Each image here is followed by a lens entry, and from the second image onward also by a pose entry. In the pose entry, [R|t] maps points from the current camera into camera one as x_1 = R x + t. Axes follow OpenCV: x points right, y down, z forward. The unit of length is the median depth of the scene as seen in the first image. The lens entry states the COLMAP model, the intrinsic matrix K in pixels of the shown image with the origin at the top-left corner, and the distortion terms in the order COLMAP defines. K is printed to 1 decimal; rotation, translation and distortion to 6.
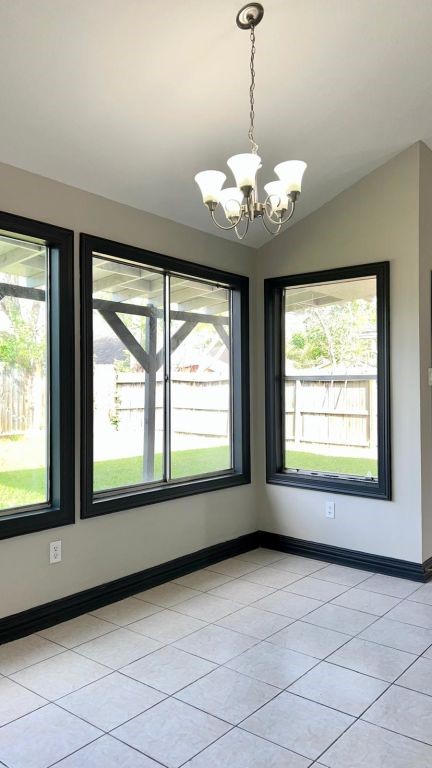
lens RADIAL K [[577.9, 0, 216.0], [0, 577.9, 384.0], [0, 0, 1]] dist [0.104212, -0.148637]
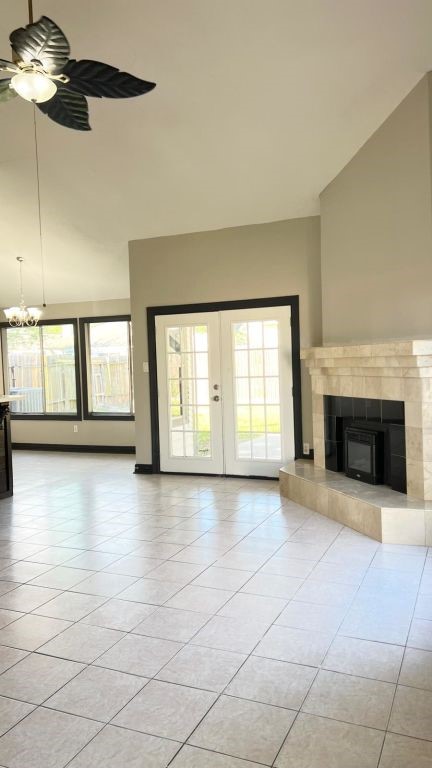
lens RADIAL K [[577.9, 0, 216.0], [0, 577.9, 384.0], [0, 0, 1]] dist [0.104212, -0.148637]
pose [[0.253450, 0.037872, -0.966607, 2.647169], [0.047494, 0.997541, 0.051537, -0.056621], [0.966182, -0.058971, 0.251028, 0.921239]]
